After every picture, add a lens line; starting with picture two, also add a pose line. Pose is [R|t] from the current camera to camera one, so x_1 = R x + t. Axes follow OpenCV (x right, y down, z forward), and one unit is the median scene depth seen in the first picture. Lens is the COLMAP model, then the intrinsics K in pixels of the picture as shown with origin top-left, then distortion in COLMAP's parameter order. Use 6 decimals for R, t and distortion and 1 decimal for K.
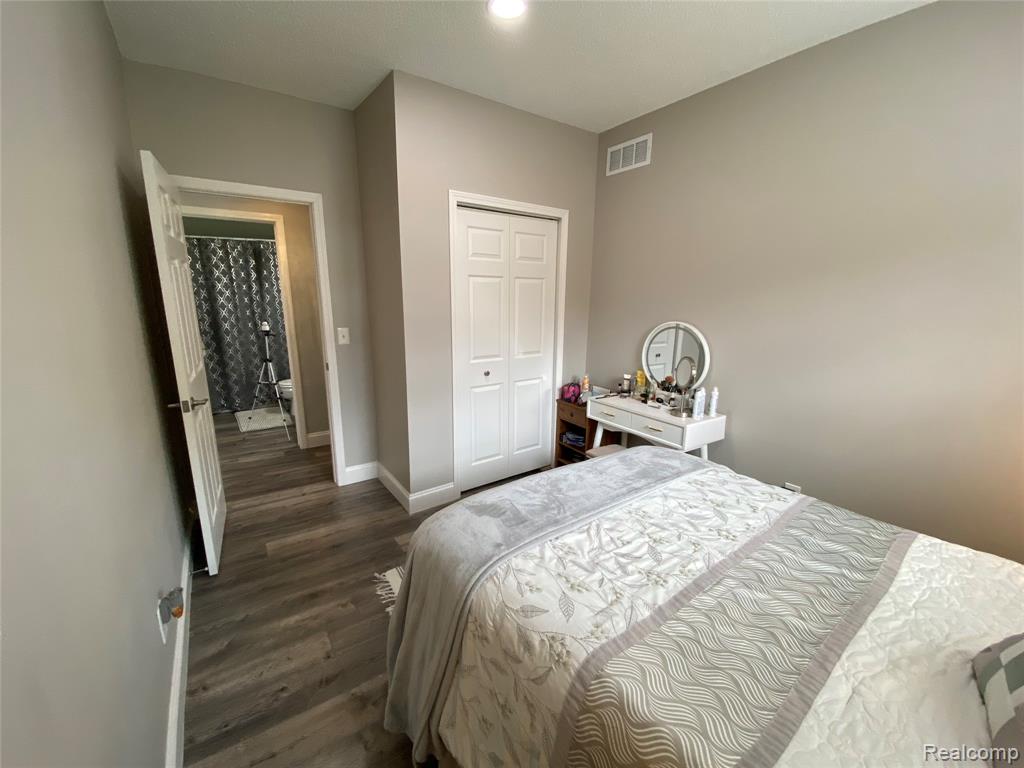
lens RADIAL K [[414.0, 0, 514.2], [0, 414.0, 384.4], [0, 0, 1]] dist [0.017808, -0.018215]
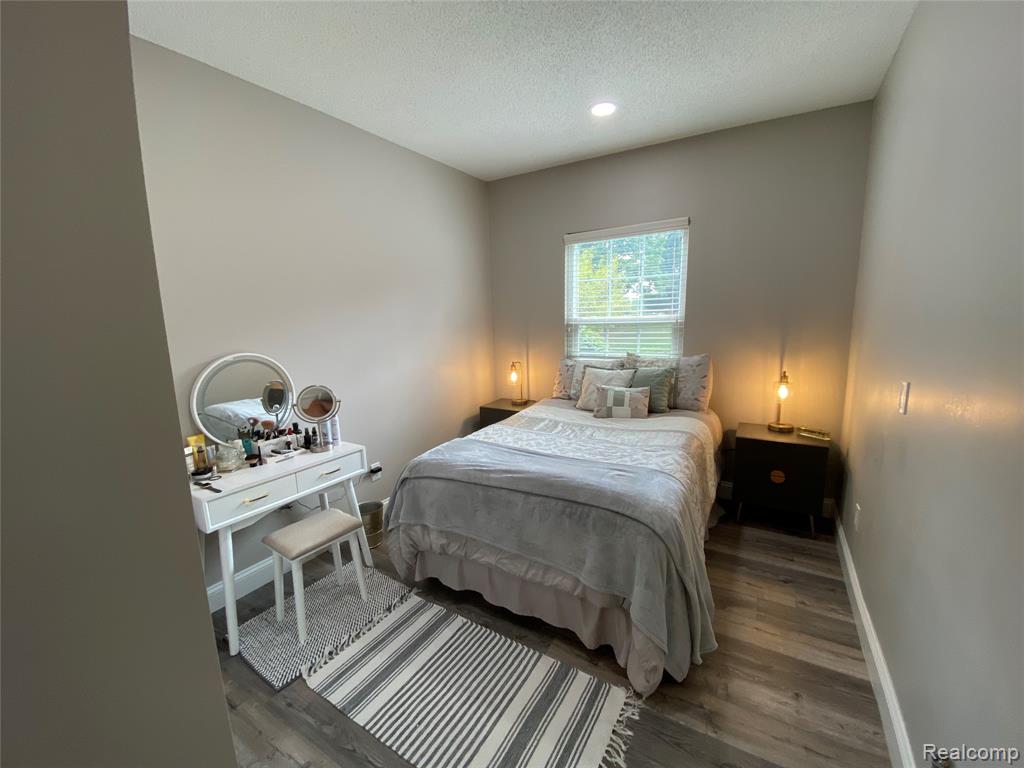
lens RADIAL K [[414.0, 0, 514.2], [0, 414.0, 384.4], [0, 0, 1]] dist [0.017808, -0.018215]
pose [[-0.398603, -0.156127, 0.903736, -1.044680], [0.212172, 0.942973, 0.256487, -0.376849], [-0.892243, 0.293984, -0.342746, 1.679585]]
